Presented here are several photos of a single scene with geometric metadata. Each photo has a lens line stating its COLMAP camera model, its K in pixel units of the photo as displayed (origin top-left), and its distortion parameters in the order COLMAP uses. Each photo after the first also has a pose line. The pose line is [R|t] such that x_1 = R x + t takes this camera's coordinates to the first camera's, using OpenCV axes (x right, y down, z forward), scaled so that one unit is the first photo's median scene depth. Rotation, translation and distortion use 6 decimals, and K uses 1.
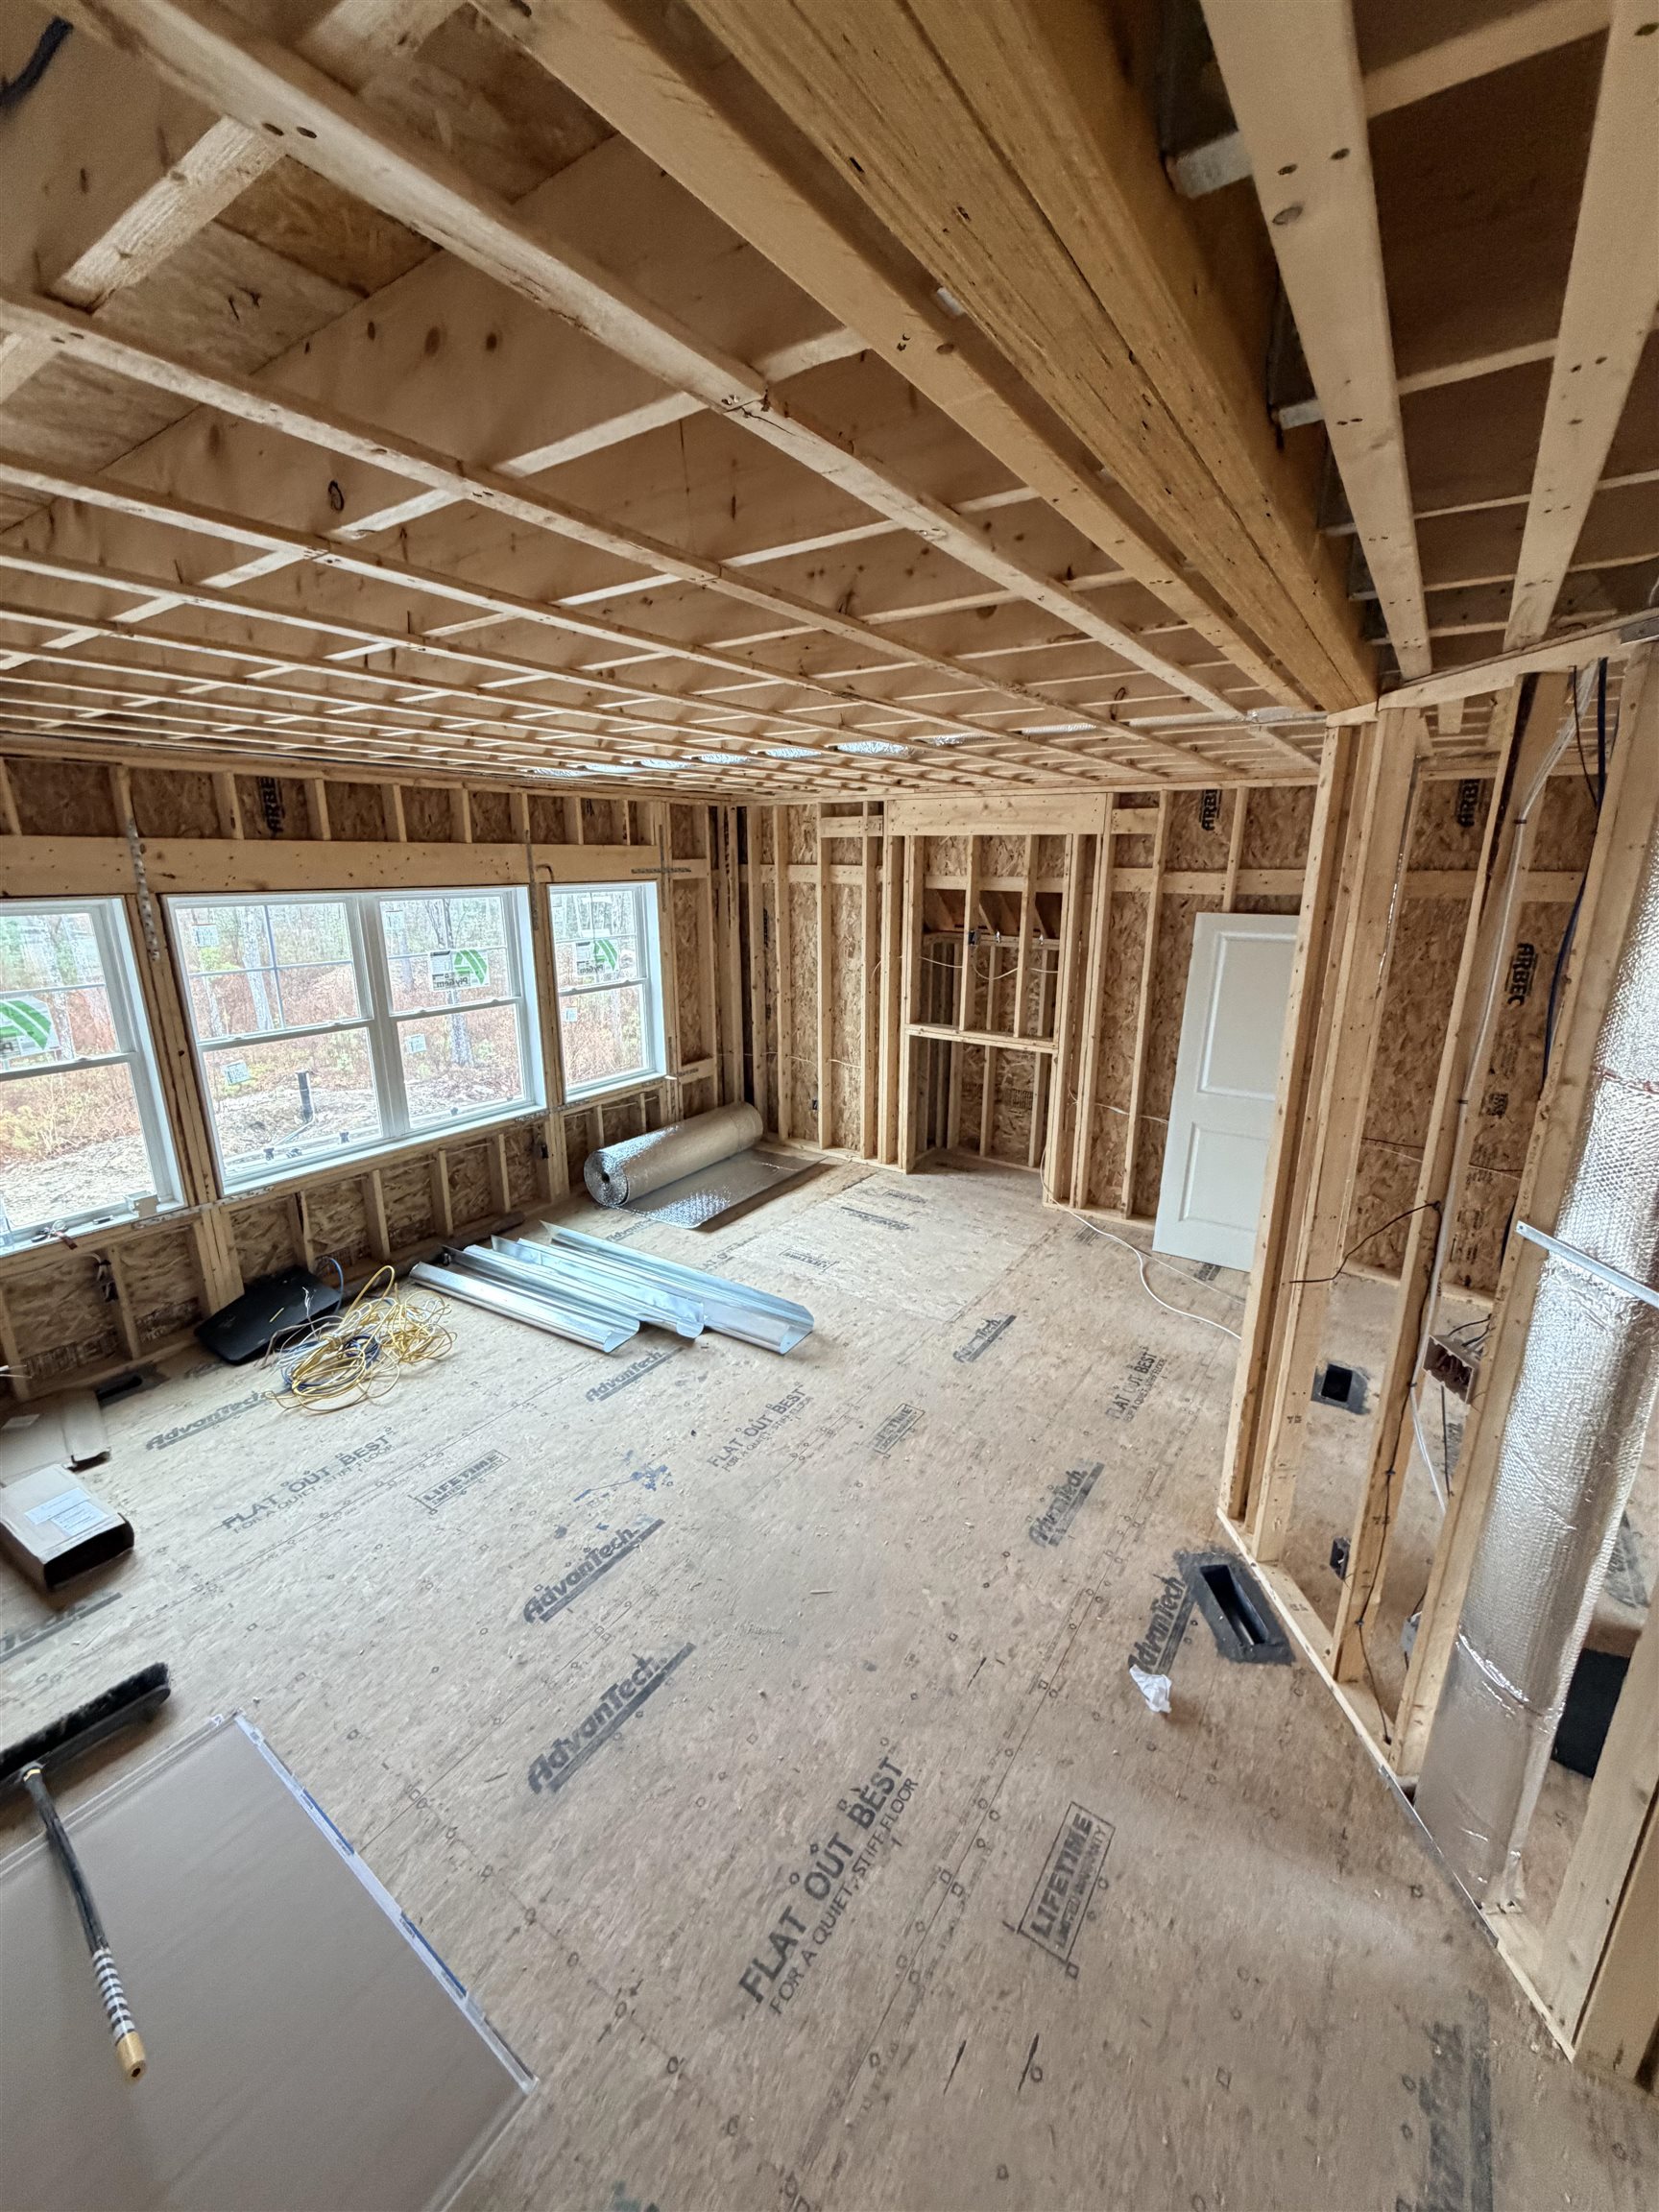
lens RADIAL K [[885.3, 0, 831.0], [0, 885.3, 1113.0], [0, 0, 1]] dist [-0.000917, 0.000010]
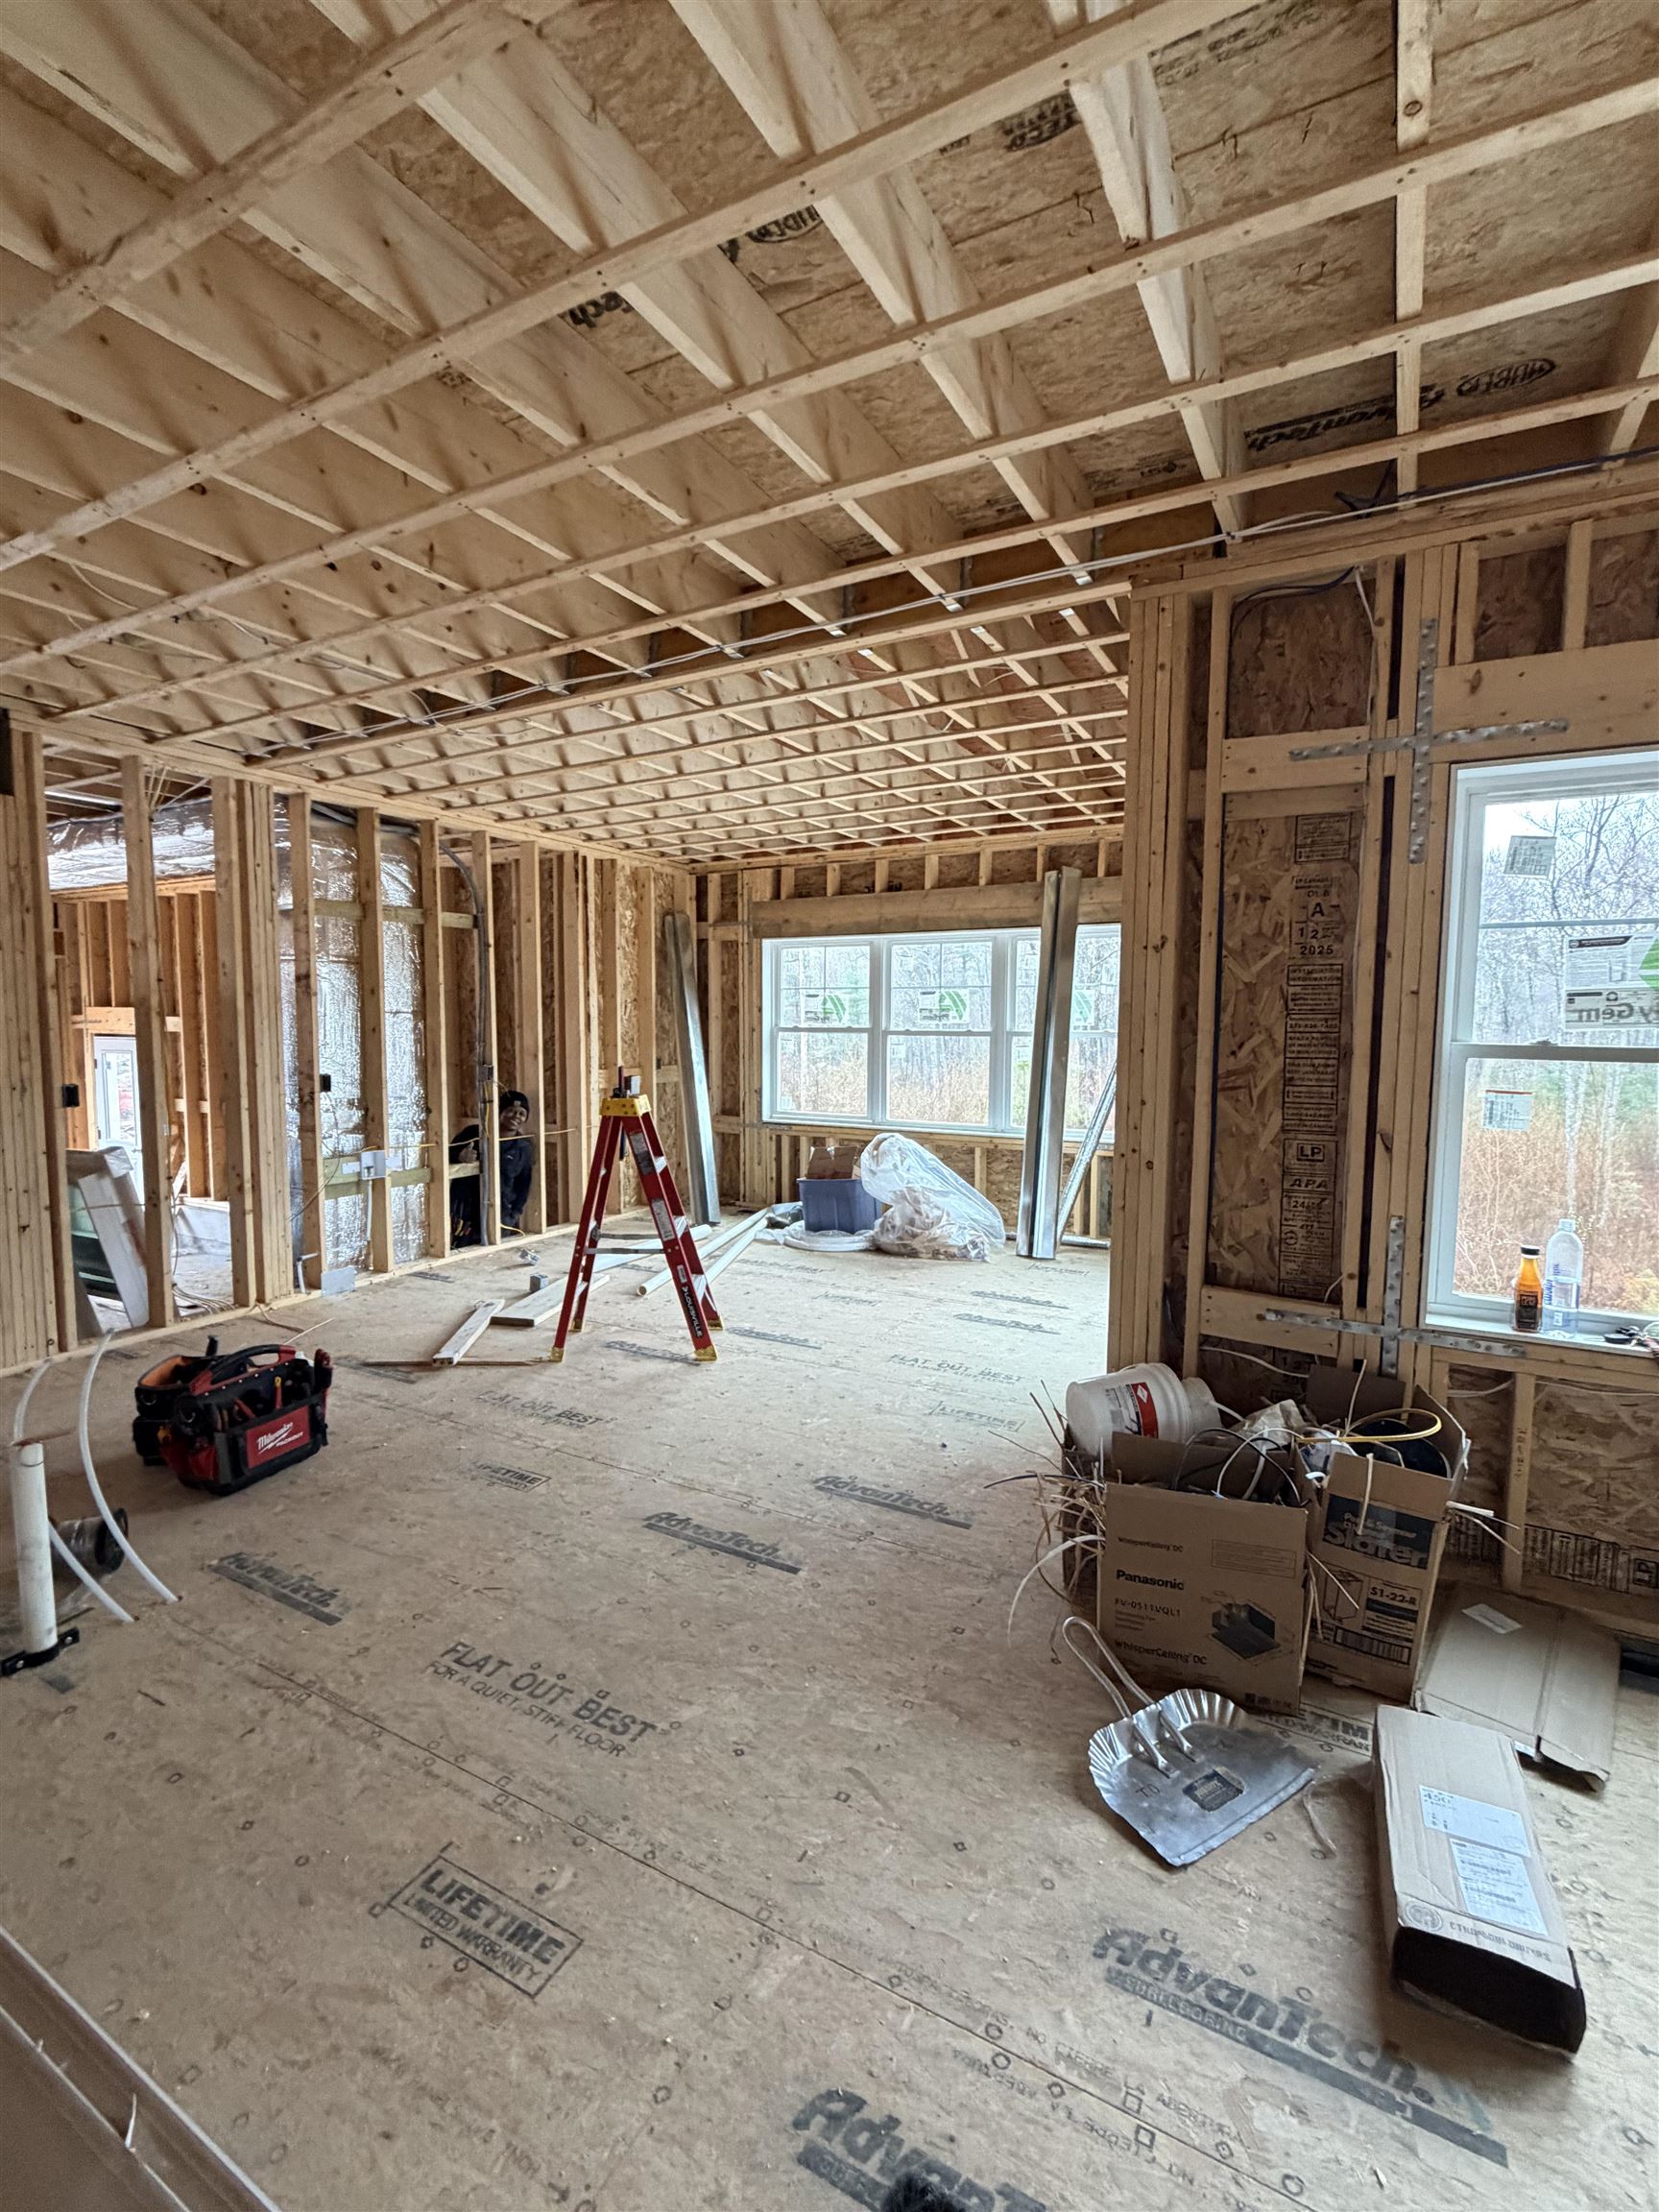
lens RADIAL K [[1003.0, 0, 829.9], [0, 1003.0, 1103.9], [0, 0, 1]] dist [-0.001157, -0.000140]
pose [[0.104291, 0.082486, -0.991120, -0.351838], [-0.264999, 0.962832, 0.052247, 0.110115], [0.958592, 0.257197, 0.122273, 0.437091]]
